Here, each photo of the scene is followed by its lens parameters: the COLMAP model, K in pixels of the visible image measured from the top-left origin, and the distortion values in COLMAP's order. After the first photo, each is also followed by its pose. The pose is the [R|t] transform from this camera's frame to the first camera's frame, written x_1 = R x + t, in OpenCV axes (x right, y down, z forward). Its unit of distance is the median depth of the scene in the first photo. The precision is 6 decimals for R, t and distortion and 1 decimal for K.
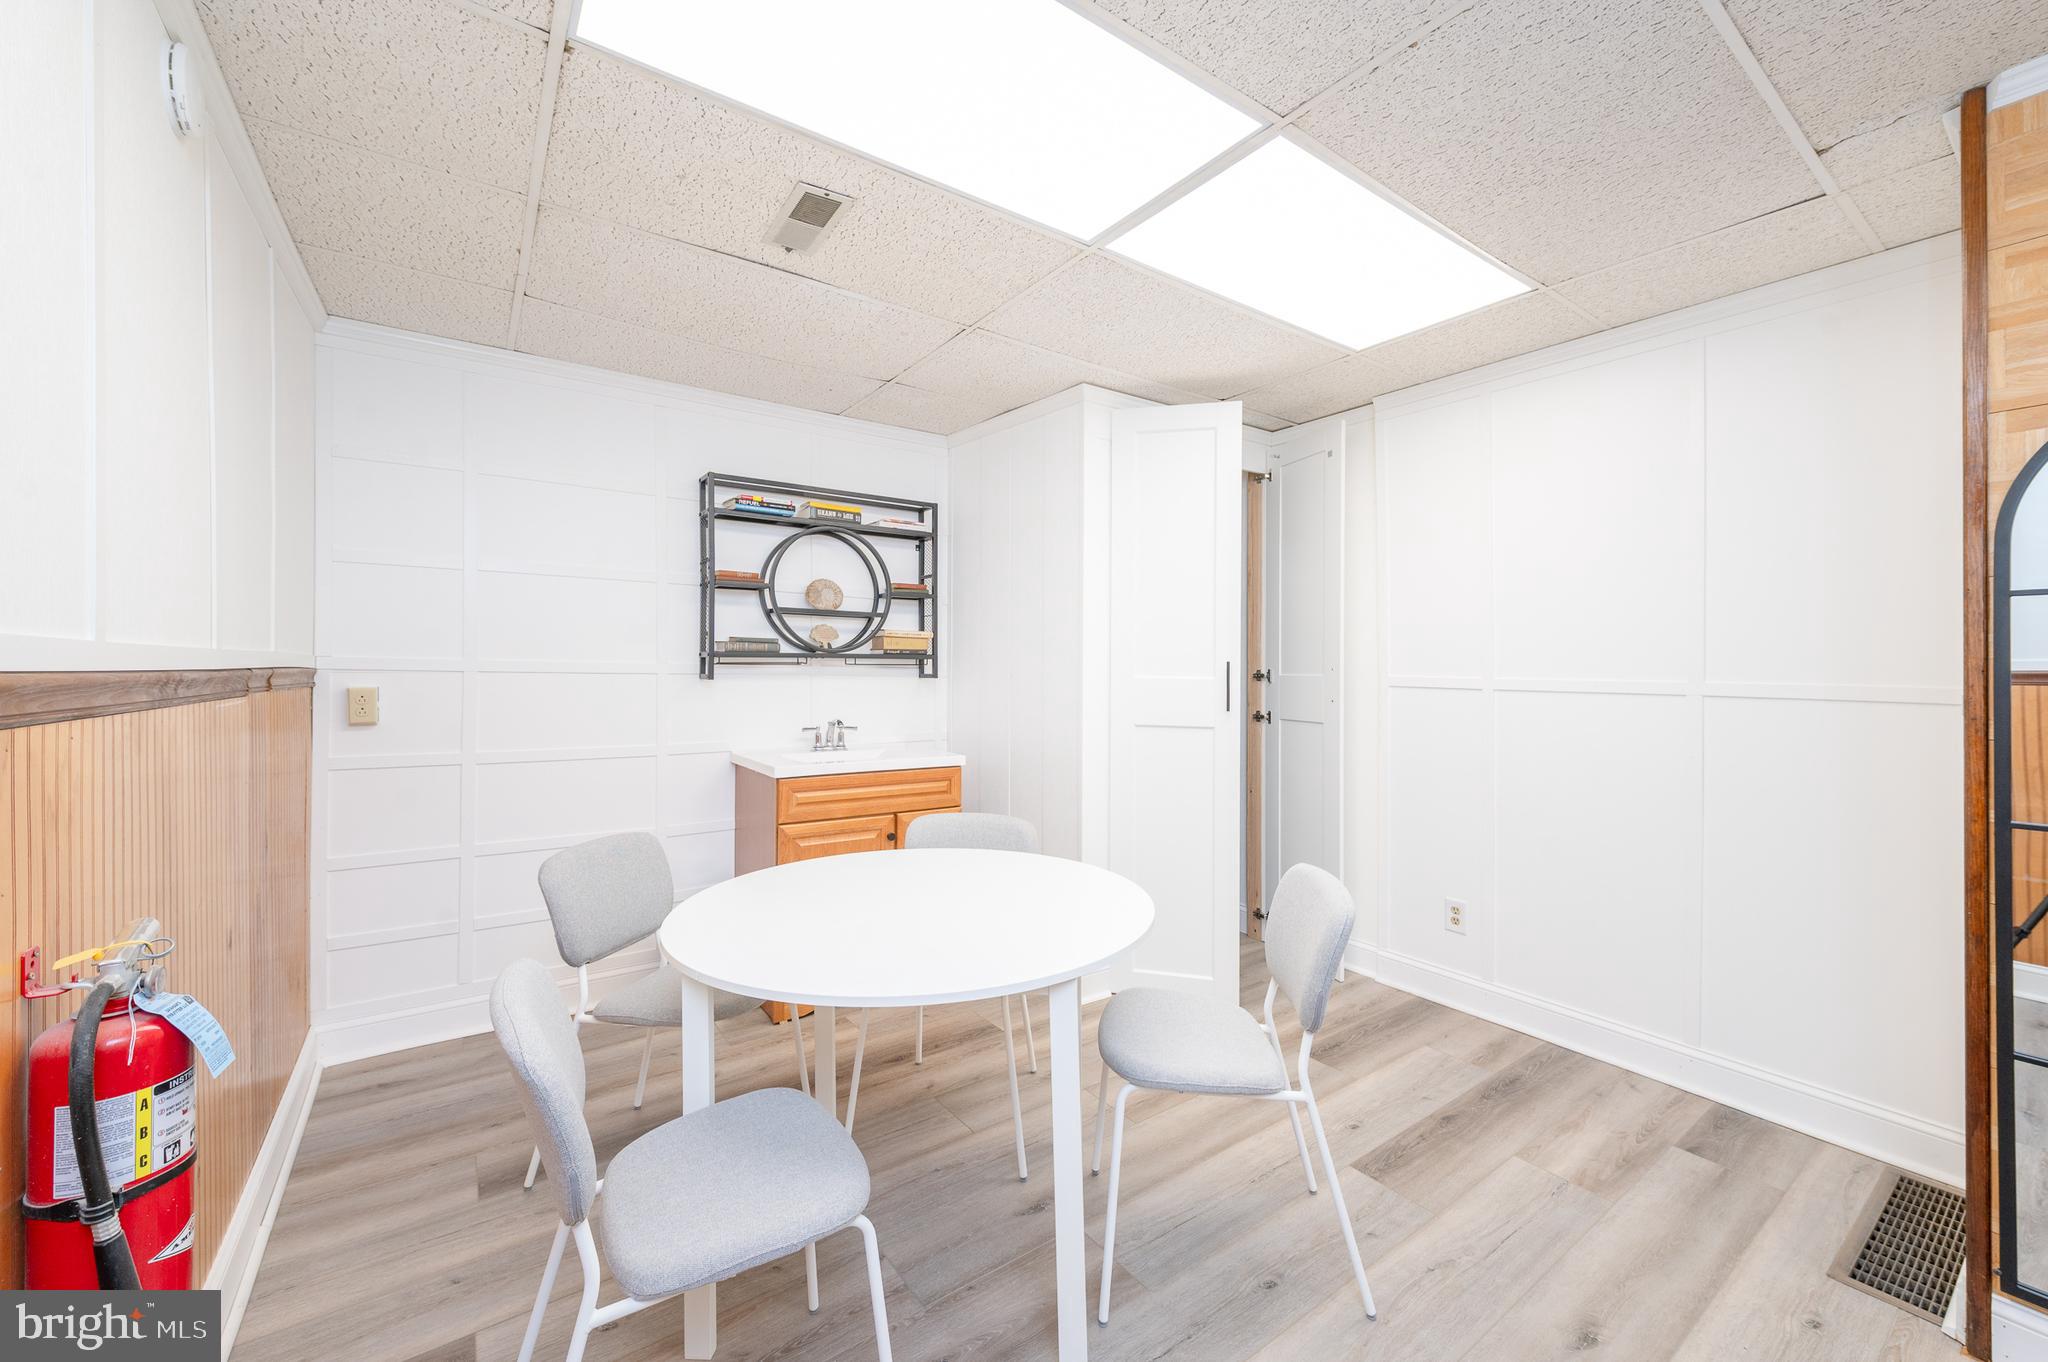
lens RADIAL K [[805.6, 0, 1031.5], [0, 805.6, 655.9], [0, 0, 1]] dist [0.001915, 0.000127]
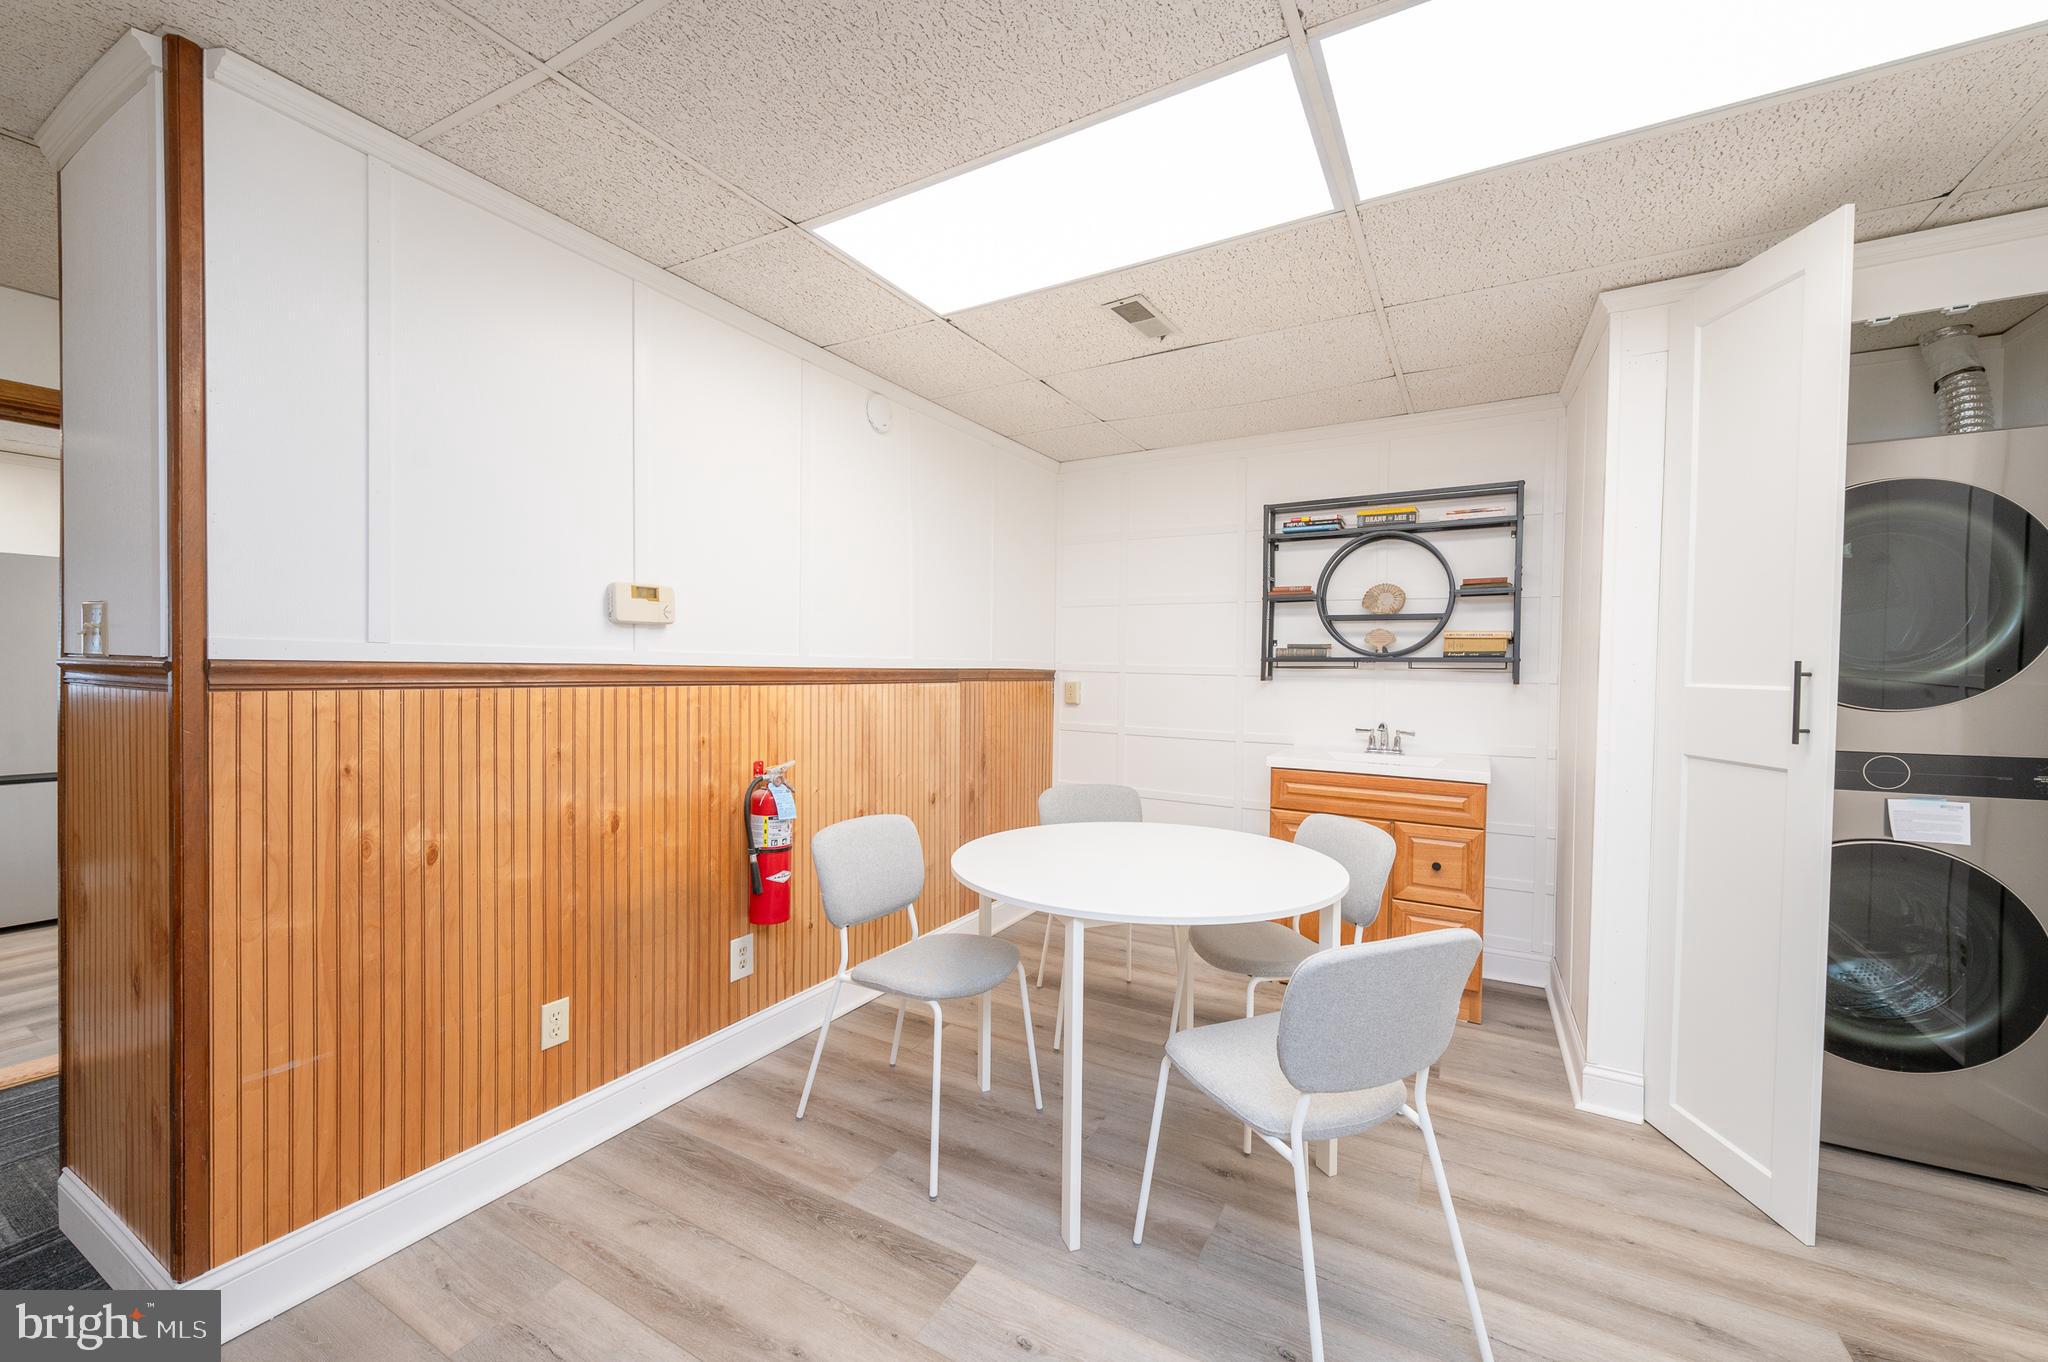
lens RADIAL K [[794.8, 0, 1026.0], [0, 794.8, 674.1], [0, 0, 1]] dist [0.001139, -0.000109]
pose [[0.411132, 0.006690, -0.911551, 0.489243], [0.006332, 0.999928, 0.010194, 0.005257], [0.911554, -0.009963, 0.411060, 0.190115]]
